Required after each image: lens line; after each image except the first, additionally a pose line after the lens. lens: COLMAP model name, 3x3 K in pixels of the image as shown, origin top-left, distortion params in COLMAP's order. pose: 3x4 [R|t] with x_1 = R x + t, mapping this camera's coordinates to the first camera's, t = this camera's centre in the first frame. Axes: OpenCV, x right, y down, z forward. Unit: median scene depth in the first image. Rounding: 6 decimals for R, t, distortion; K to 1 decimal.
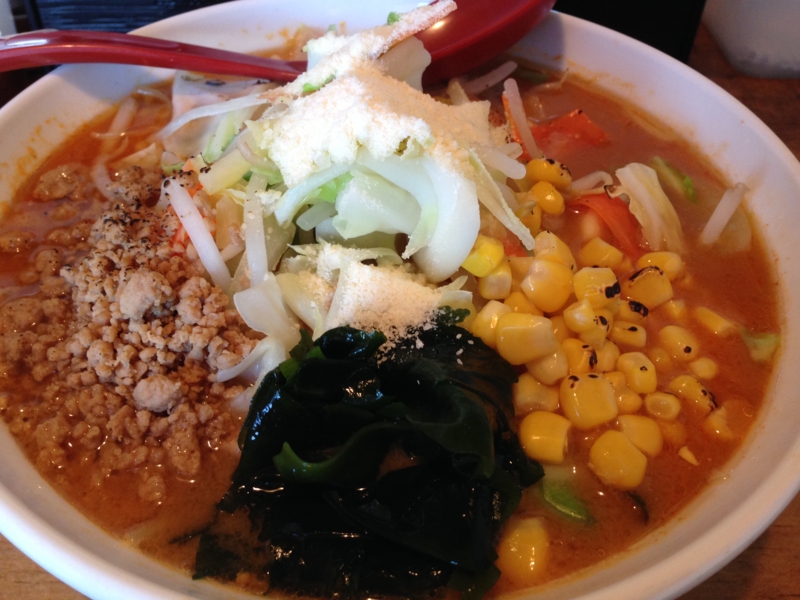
lens RADIAL K [[789.3, 0, 400.0], [0, 789.3, 300.0], [0, 0, 1]] dist [0.084891, -0.267402]
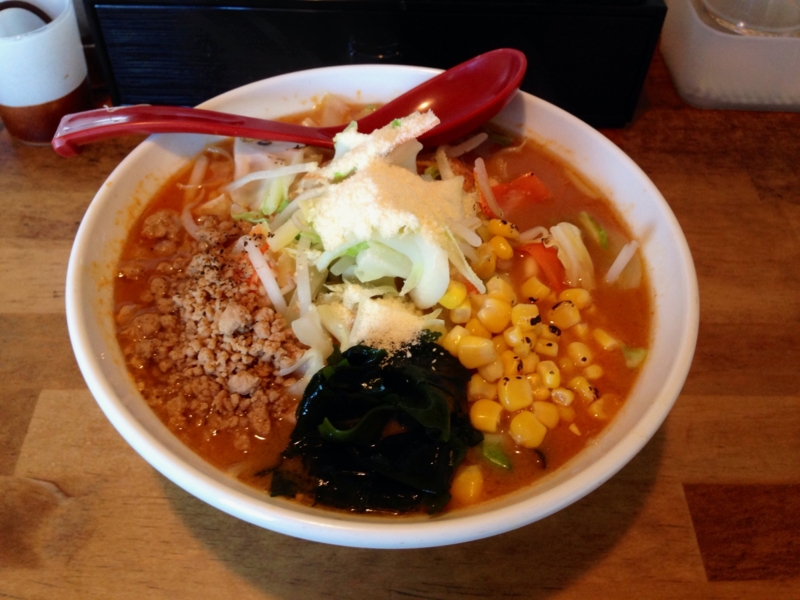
lens RADIAL K [[759.9, 0, 400.0], [0, 759.9, 300.0], [0, 0, 1]] dist [0.005397, 0.003539]
pose [[0.999751, 0.022190, 0.002347, 0.000937], [-0.022286, 0.998215, 0.055418, -0.129119], [-0.001113, -0.055456, 0.998461, -0.472058]]
